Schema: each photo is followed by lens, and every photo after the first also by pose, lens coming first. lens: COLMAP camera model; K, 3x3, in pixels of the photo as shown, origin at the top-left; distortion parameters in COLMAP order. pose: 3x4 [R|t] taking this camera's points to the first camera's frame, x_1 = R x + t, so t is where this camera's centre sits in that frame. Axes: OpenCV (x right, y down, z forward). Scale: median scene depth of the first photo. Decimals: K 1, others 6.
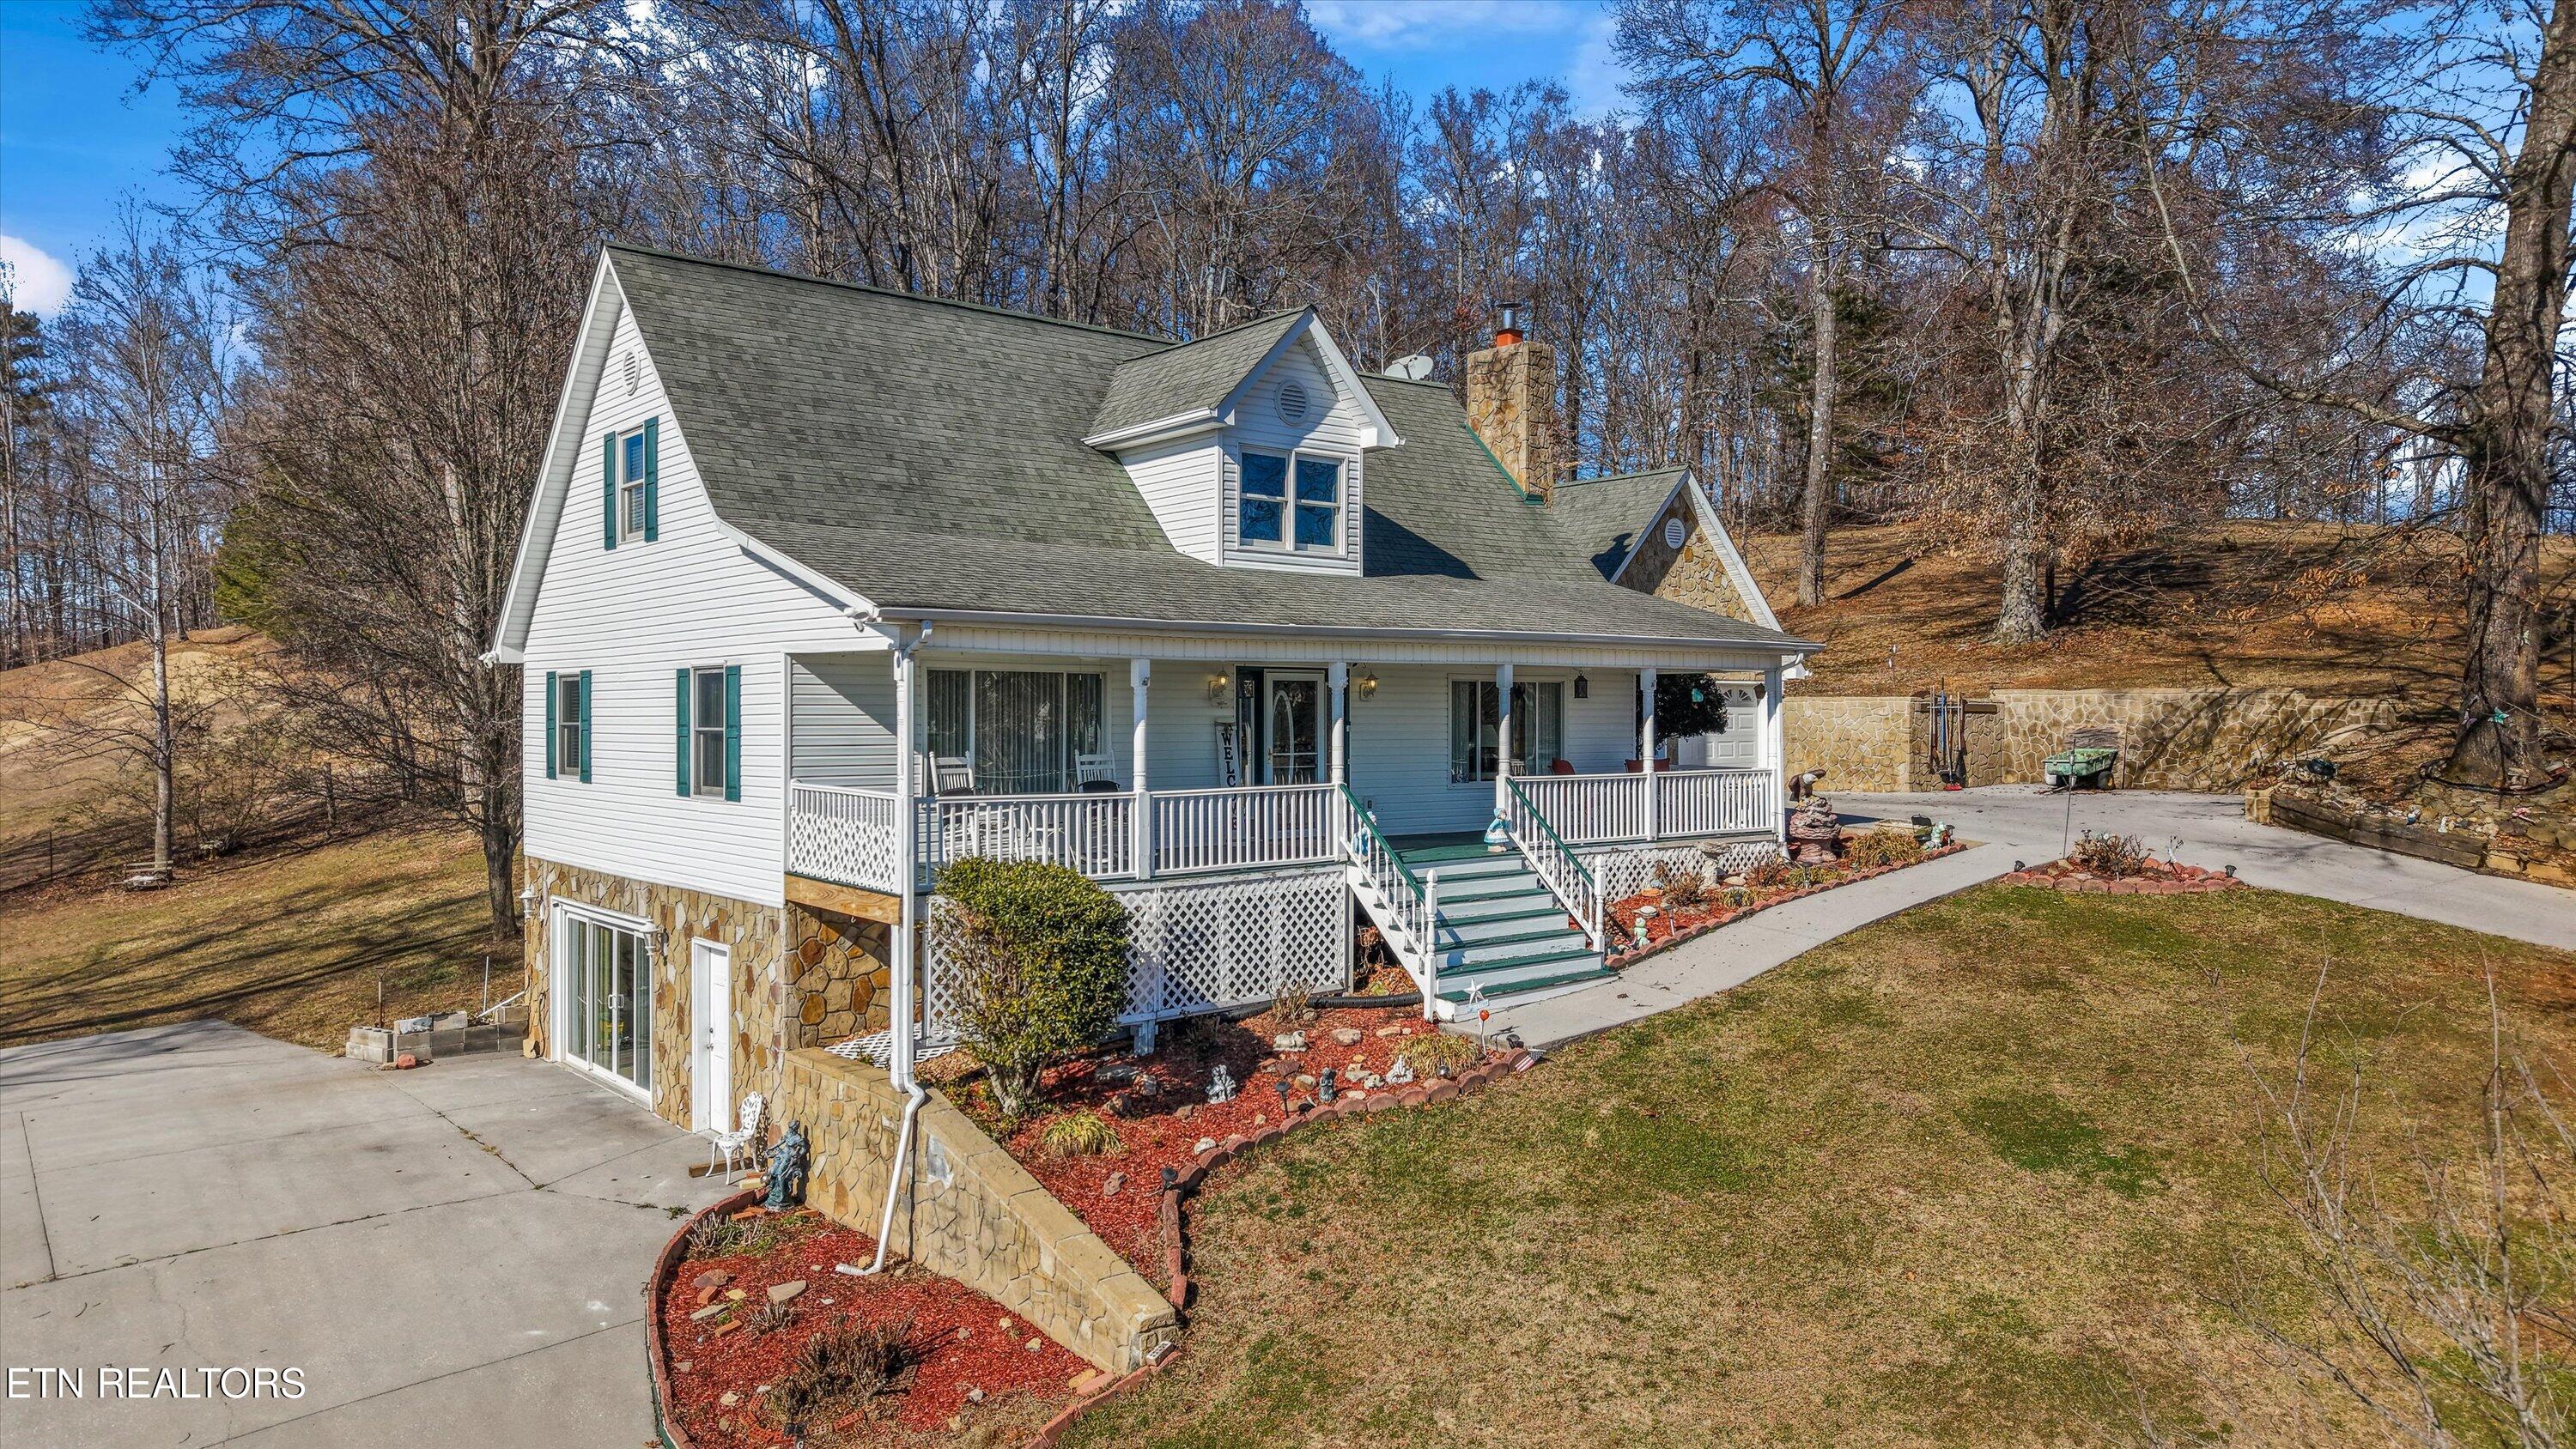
lens RADIAL K [[1708.6, 0, 1288.0], [0, 1708.6, 724.5], [0, 0, 1]] dist [0.002952, 0.051209]
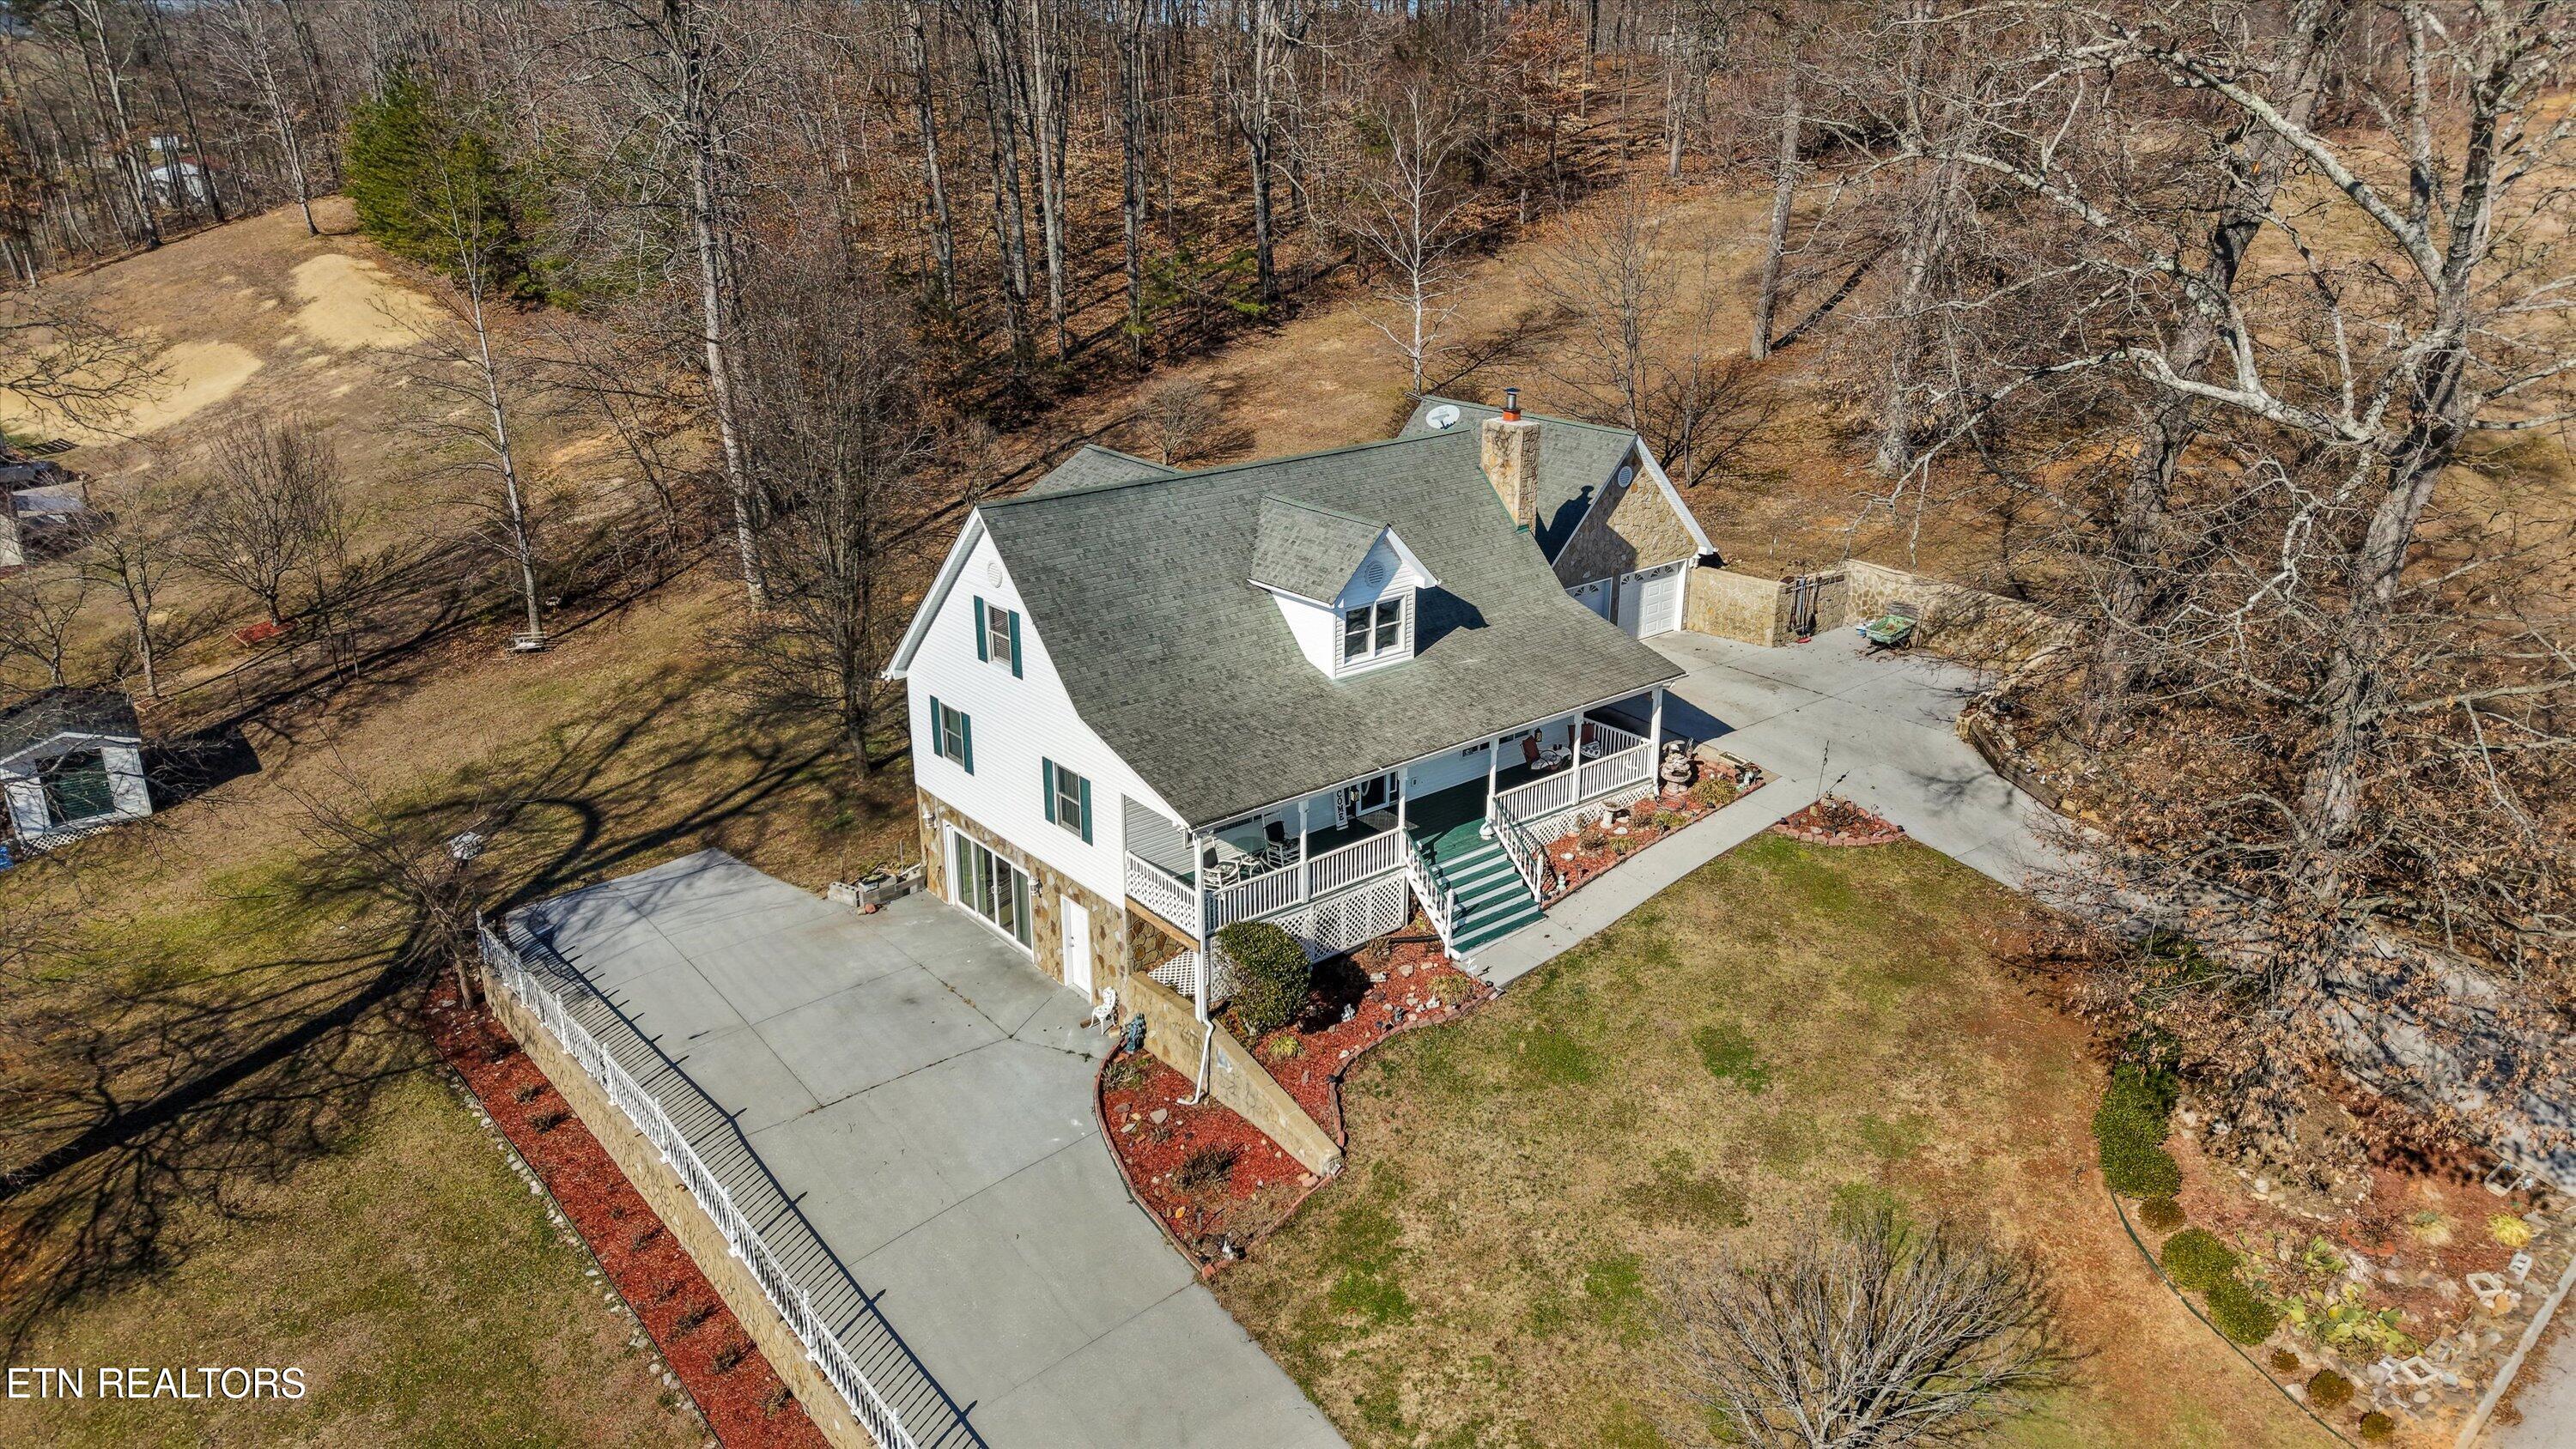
lens RADIAL K [[1620.6, 0, 1288.0], [0, 1620.6, 724.5], [0, 0, 1]] dist [0.086636, -0.000956]
pose [[0.999943, -0.003012, -0.010243, -0.082458], [0.006269, 0.942228, 0.334913, -0.713767], [0.008643, -0.334958, 0.942193, -0.692727]]
